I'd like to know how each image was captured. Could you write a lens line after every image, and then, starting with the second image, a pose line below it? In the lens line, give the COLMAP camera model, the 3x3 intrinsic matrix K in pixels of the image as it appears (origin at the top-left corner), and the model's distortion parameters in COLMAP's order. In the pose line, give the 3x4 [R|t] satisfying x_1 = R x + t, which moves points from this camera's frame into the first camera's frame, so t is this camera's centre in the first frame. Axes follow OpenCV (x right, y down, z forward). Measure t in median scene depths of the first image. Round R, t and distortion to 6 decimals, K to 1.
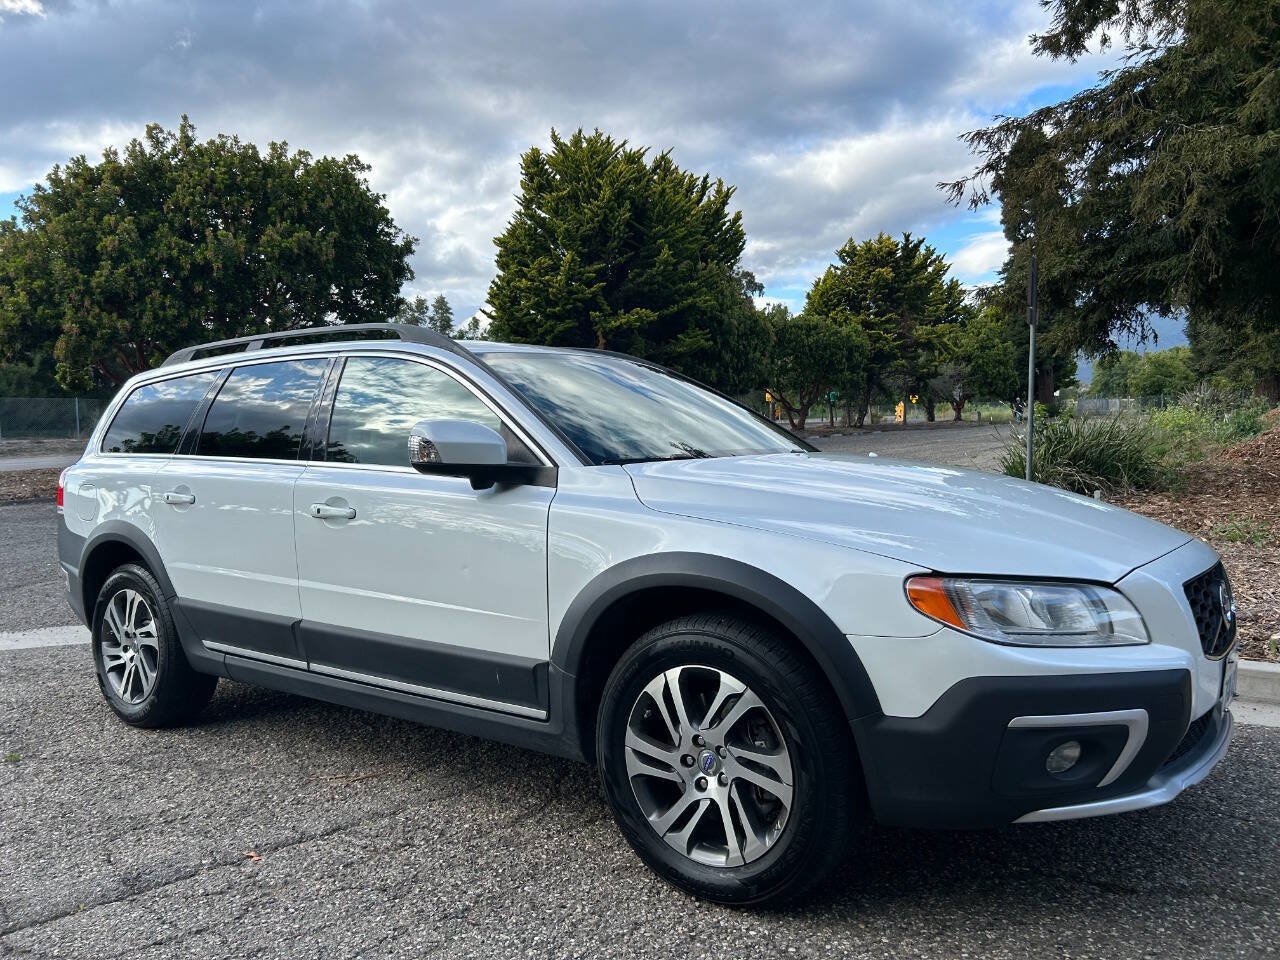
lens RADIAL K [[957.7, 0, 622.4], [0, 957.7, 484.4], [0, 0, 1]] dist [0.064633, -0.086078]
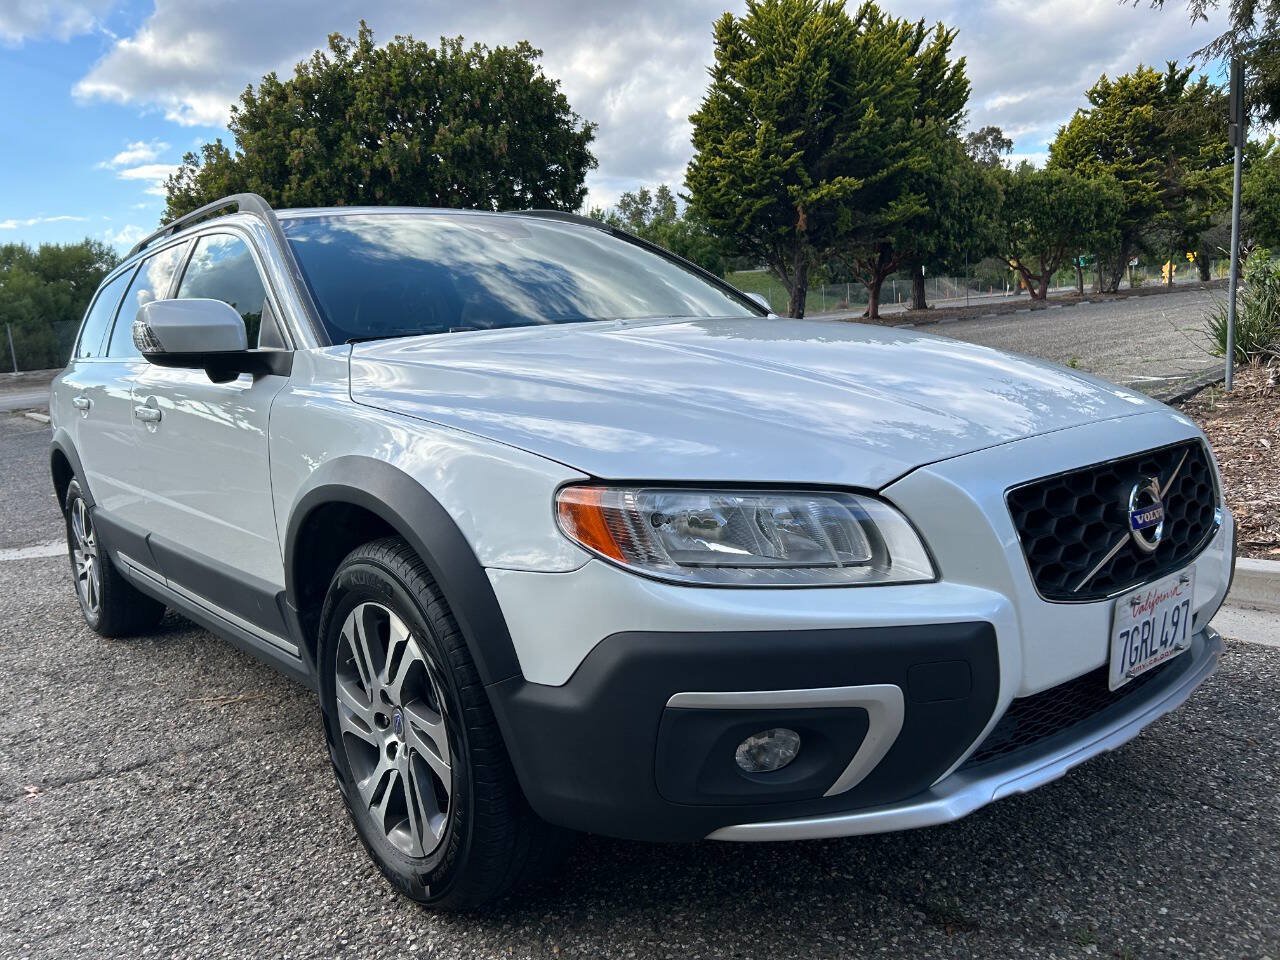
lens RADIAL K [[962.3, 0, 639.3], [0, 962.3, 470.1], [0, 0, 1]] dist [0.044567, -0.053876]
pose [[0.974183, -0.019639, -0.224904, 0.030623], [0.041965, 0.994600, 0.094924, 0.001295], [0.221825, -0.101912, 0.969746, 0.020688]]
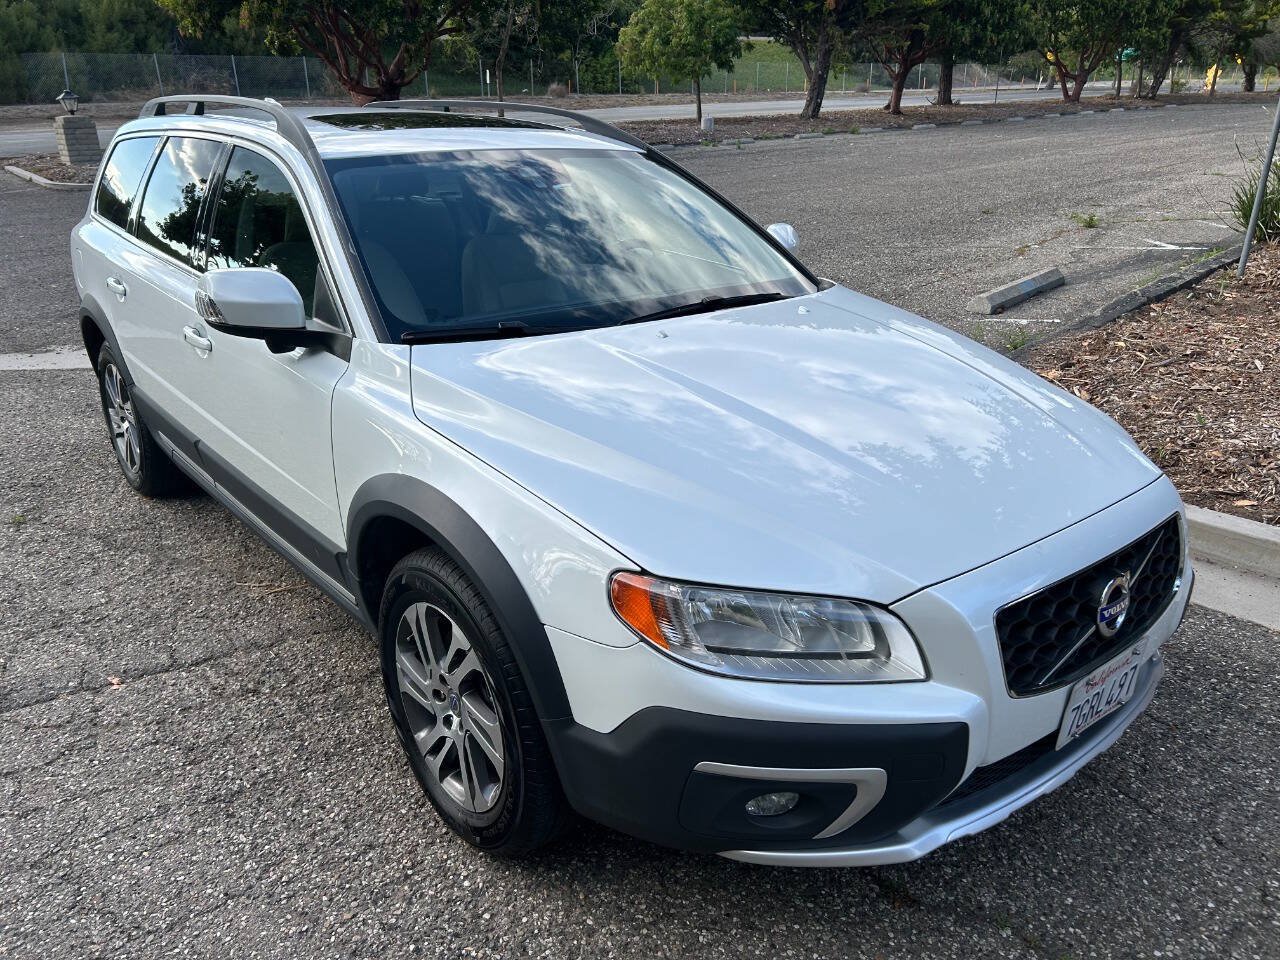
lens RADIAL K [[962.5, 0, 632.5], [0, 962.5, 481.1], [0, 0, 1]] dist [0.041859, -0.048389]
pose [[0.973082, 0.099656, -0.207798, 0.028341], [-0.027169, 0.944989, 0.325972, -0.014261], [0.228852, -0.311552, 0.922259, 0.017386]]
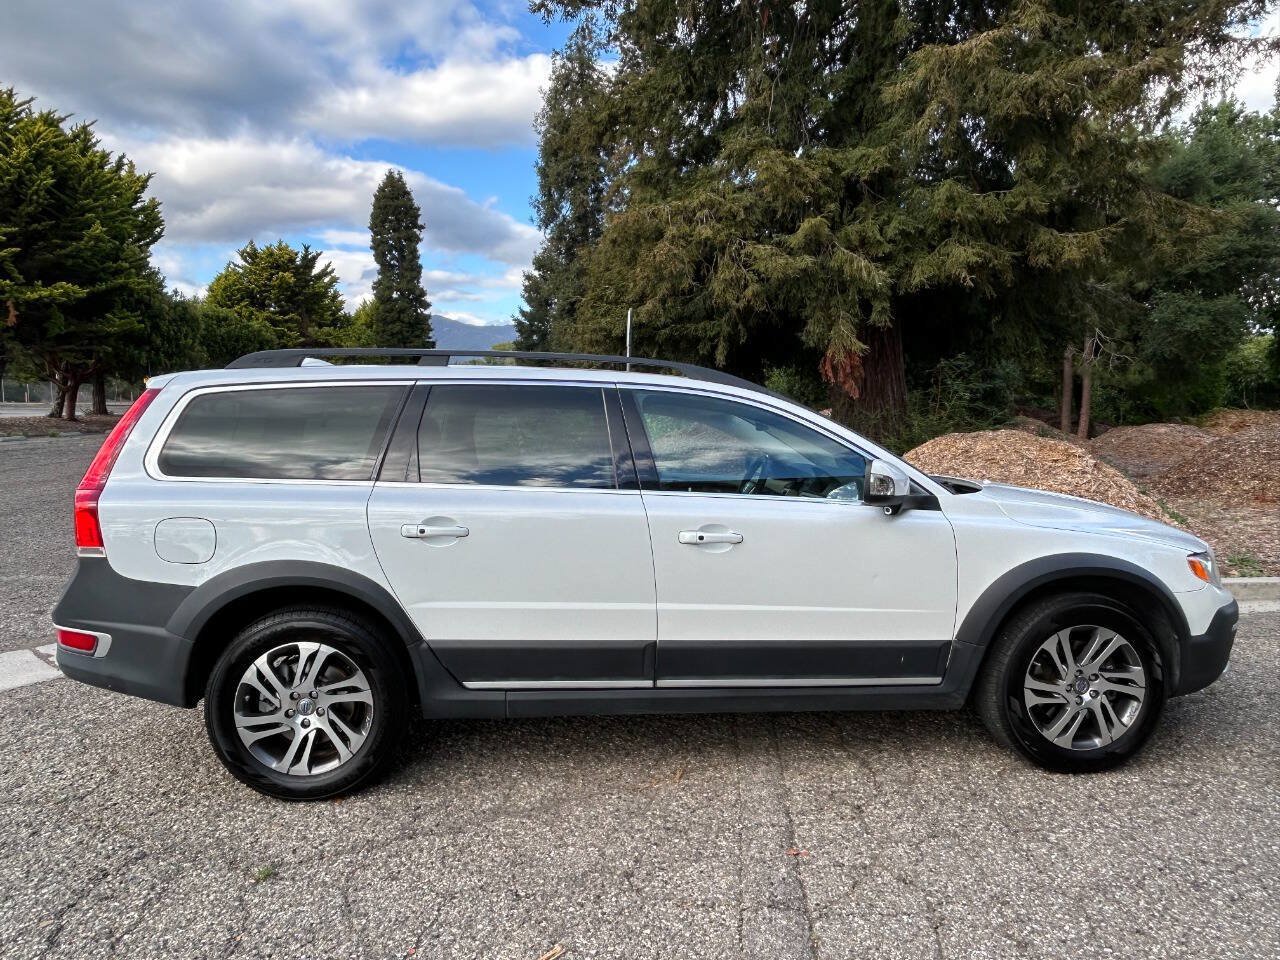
lens RADIAL K [[799.9, 0, 635.0], [0, 799.9, 499.5], [0, 0, 1]] dist [0.004893, -0.020470]
pose [[0.749967, -0.036878, 0.660447, -0.086898], [0.005729, 0.998769, 0.049263, -0.005398], [-0.661451, -0.033162, 0.749255, 0.034798]]
